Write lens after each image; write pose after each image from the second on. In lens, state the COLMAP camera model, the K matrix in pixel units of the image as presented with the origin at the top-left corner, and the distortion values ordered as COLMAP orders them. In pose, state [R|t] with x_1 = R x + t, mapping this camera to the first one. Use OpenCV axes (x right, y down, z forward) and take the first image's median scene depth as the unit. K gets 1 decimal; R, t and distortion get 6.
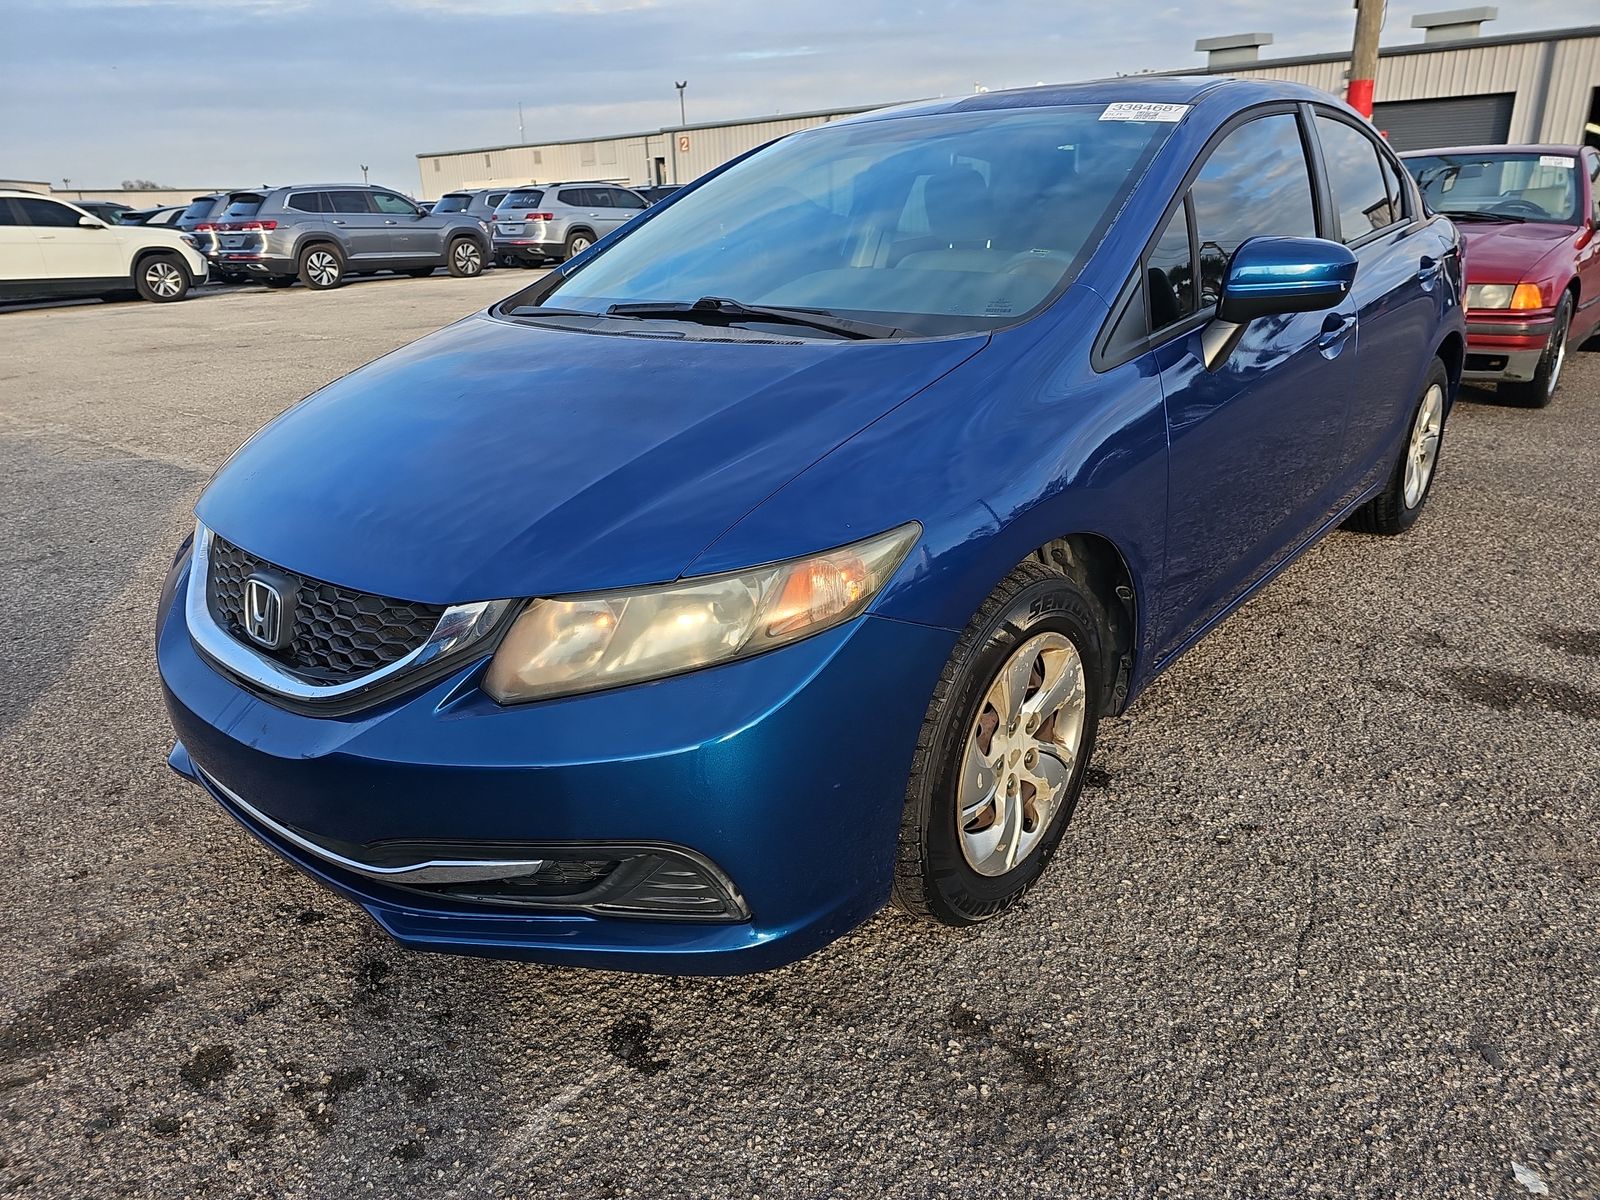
lens RADIAL K [[1045.9, 0, 791.7], [0, 1045.9, 603.7], [0, 0, 1]] dist [0.032443, -0.031771]
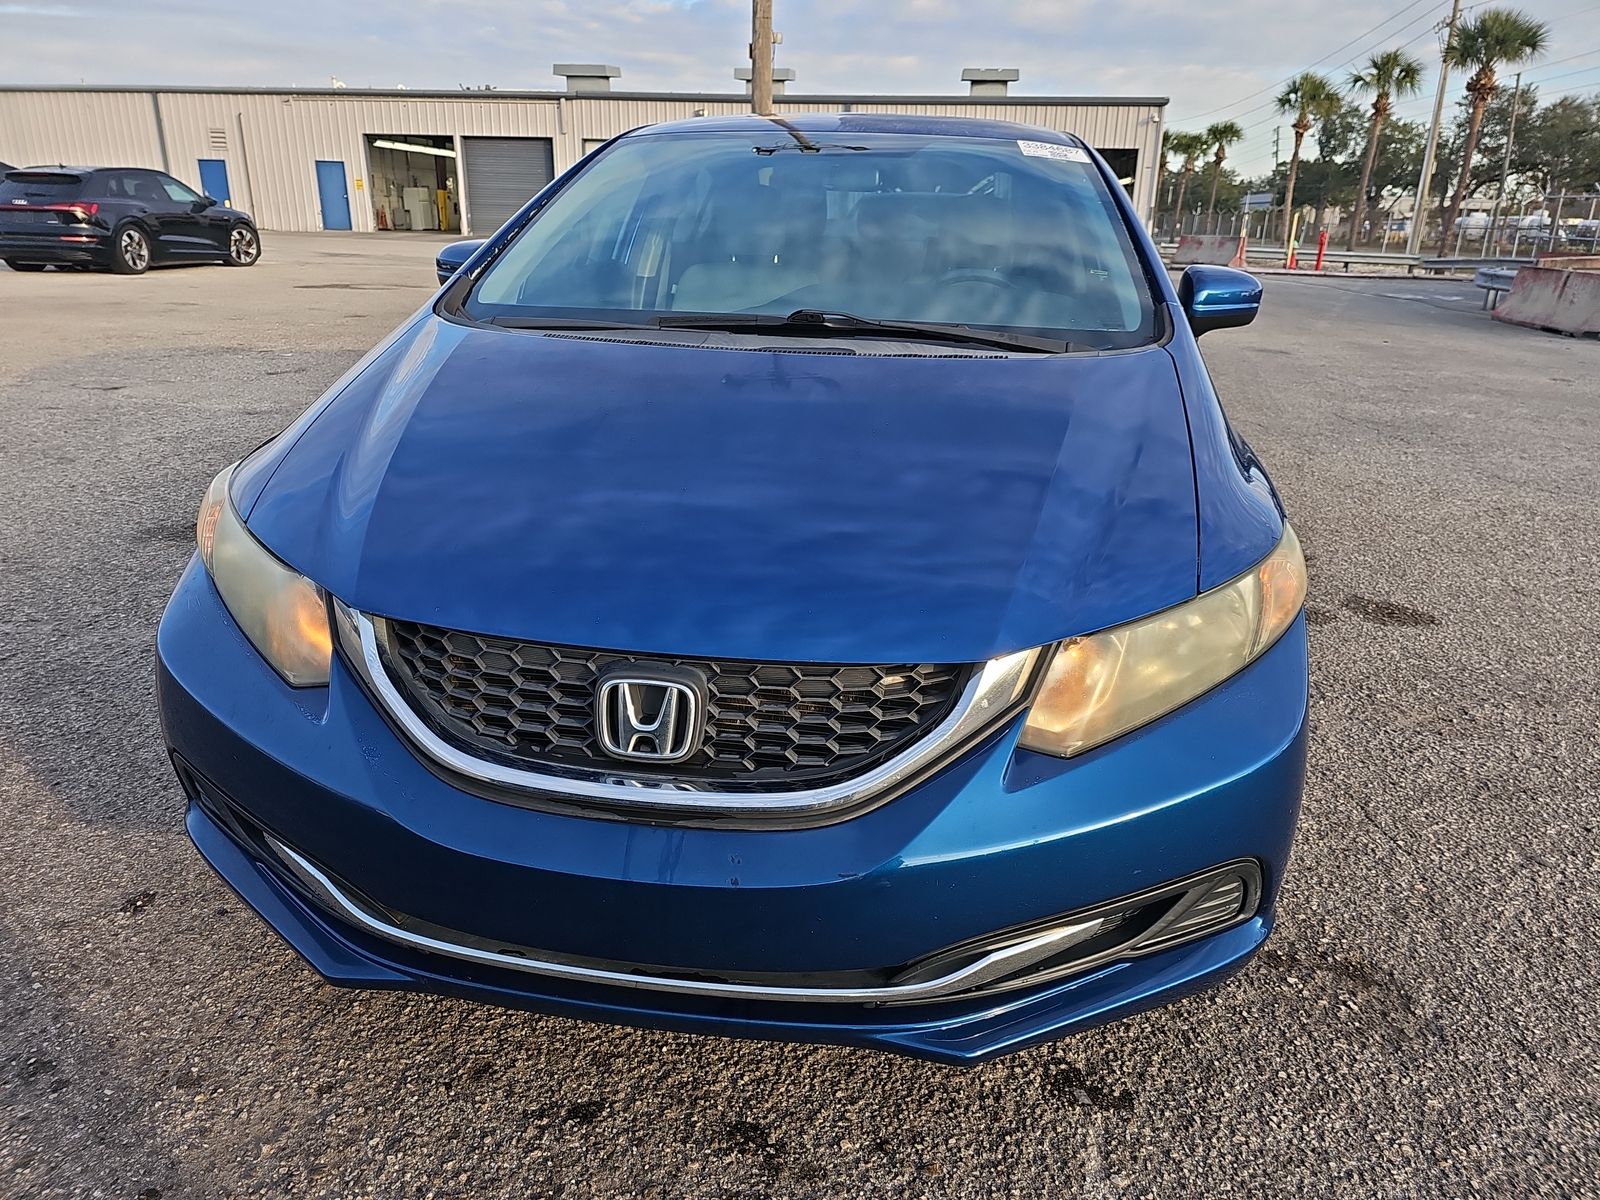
lens RADIAL K [[1045.9, 0, 791.7], [0, 1045.9, 603.7], [0, 0, 1]] dist [0.032443, -0.031771]
pose [[0.841438, -0.133522, 0.523597, -0.715541], [0.138407, 0.989920, 0.030014, -0.073806], [-0.522327, 0.047215, 0.851437, 0.263289]]
